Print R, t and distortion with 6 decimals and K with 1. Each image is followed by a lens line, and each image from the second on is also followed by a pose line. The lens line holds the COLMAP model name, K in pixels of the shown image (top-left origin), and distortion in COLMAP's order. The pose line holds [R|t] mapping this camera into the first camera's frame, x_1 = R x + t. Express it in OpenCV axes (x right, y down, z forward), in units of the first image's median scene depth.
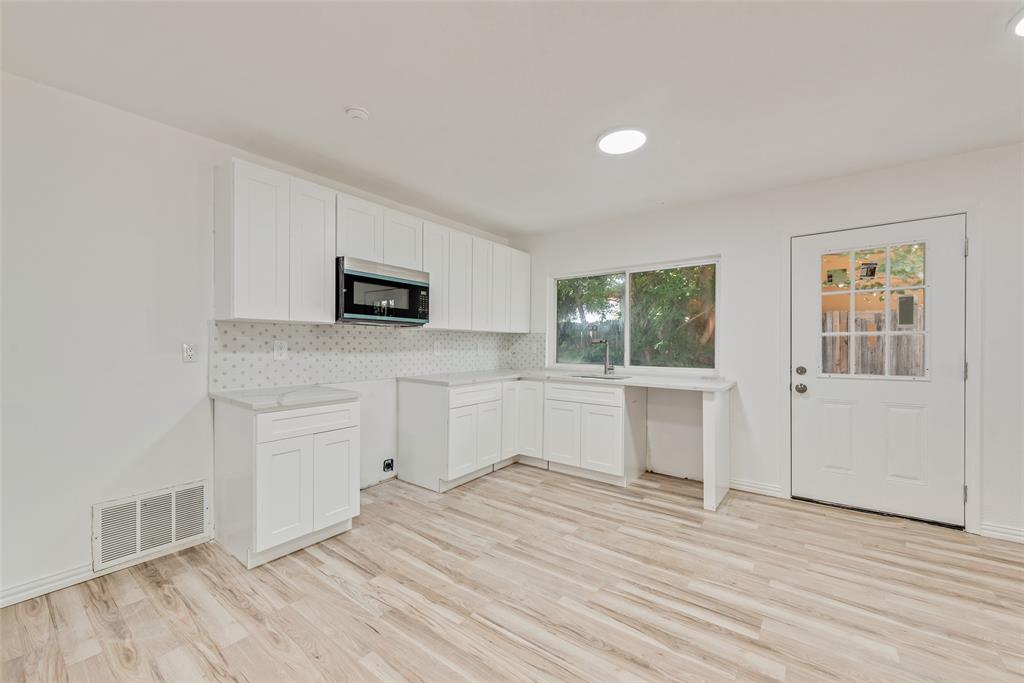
lens RADIAL K [[403.9, 0, 504.5], [0, 403.9, 348.2], [0, 0, 1]] dist [0.009238, -0.002453]
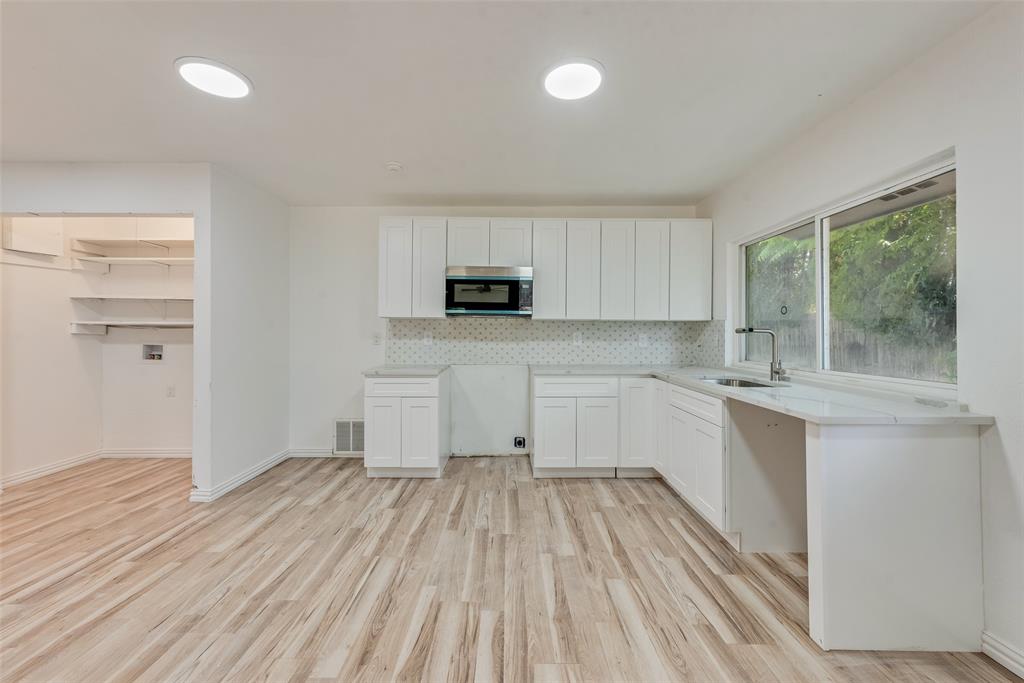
lens RADIAL K [[403.9, 0, 512.3], [0, 403.9, 335.5], [0, 0, 1]] dist [0.009238, -0.002453]
pose [[0.612511, 0.003376, -0.790455, 0.746447], [-0.011684, 0.999920, -0.004783, -0.000841], [0.790376, 0.012165, 0.612501, 0.379145]]
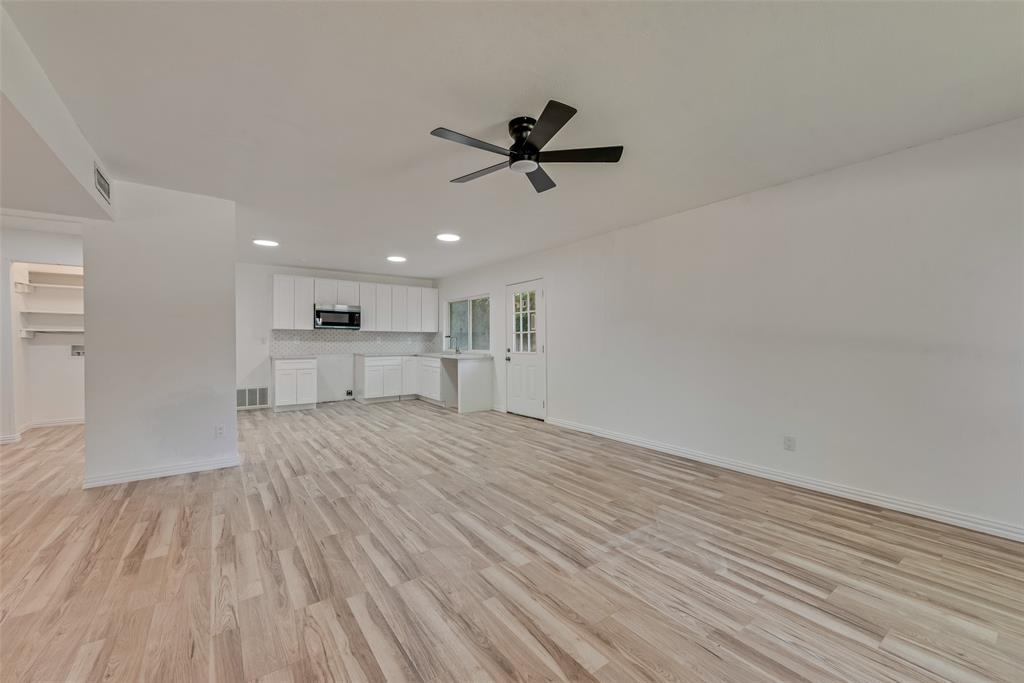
lens RADIAL K [[403.9, 0, 513.9], [0, 403.9, 341.7], [0, 0, 1]] dist [0.009238, -0.002453]
pose [[0.960587, 0.000575, -0.277978, 1.517673], [-0.002498, 0.999975, -0.006562, 0.027891], [0.277968, 0.006997, 0.960565, -1.111397]]
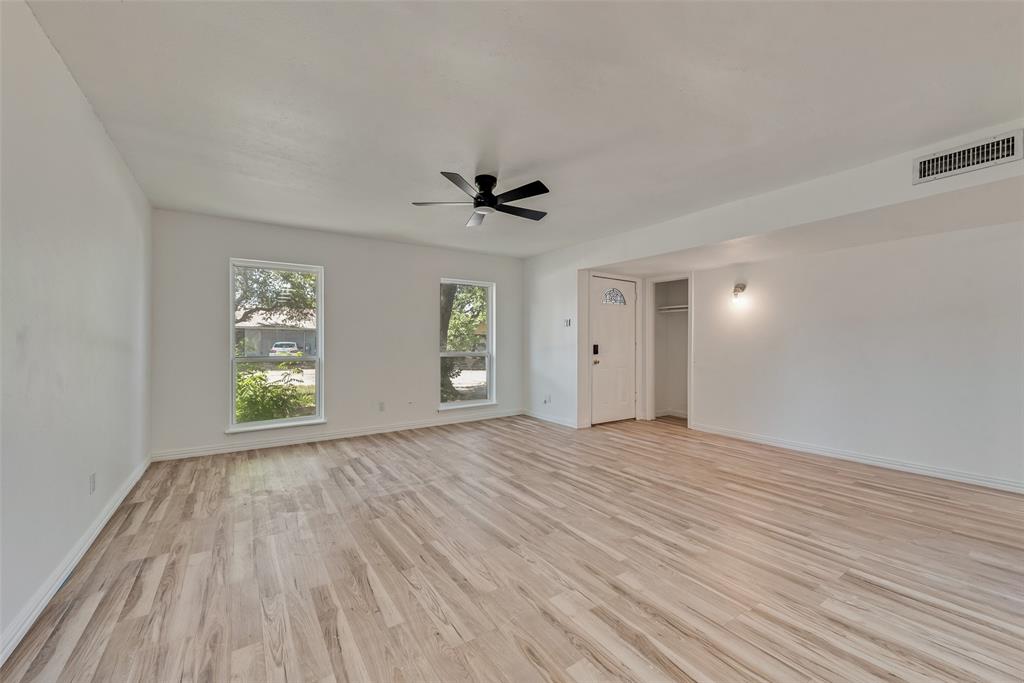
lens RADIAL K [[403.9, 0, 510.8], [0, 403.9, 340.9], [0, 0, 1]] dist [0.009238, -0.002453]
pose [[-0.947866, -0.000491, 0.318670, 0.857417], [-0.000496, 1.000000, 0.000066, 0.018746], [-0.318670, -0.000096, -0.947866, 0.807658]]
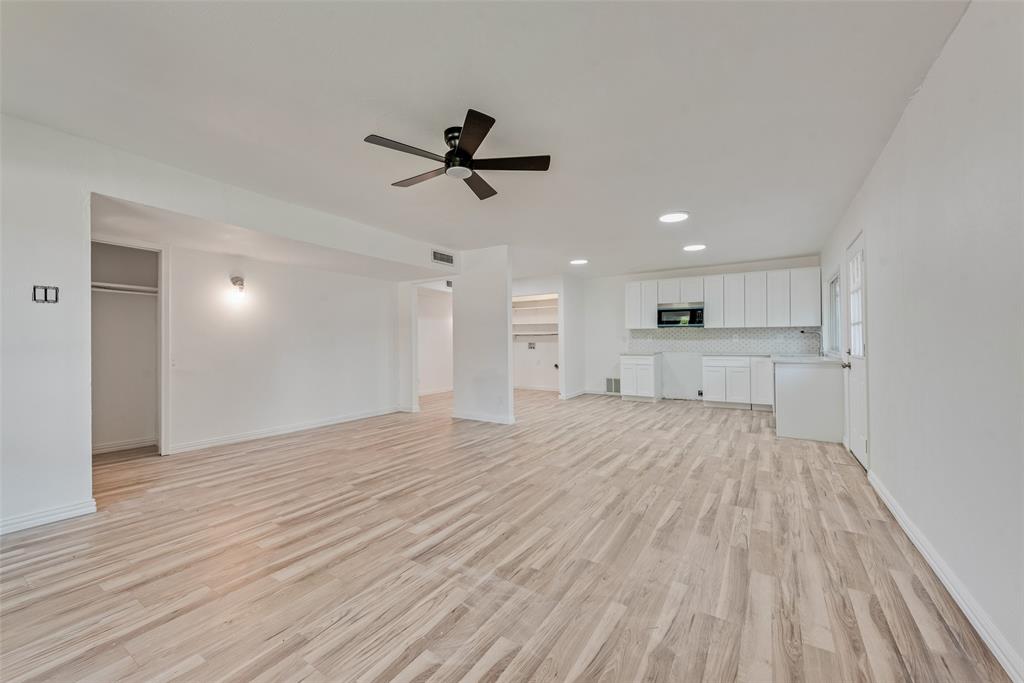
lens RADIAL K [[403.9, 0, 504.2], [0, 403.9, 335.0], [0, 0, 1]] dist [0.009238, -0.002453]
pose [[0.075853, -0.014908, -0.997008, 2.223192], [-0.004389, 0.999874, -0.015285, 0.028482], [0.997109, 0.005535, 0.075778, -0.232757]]
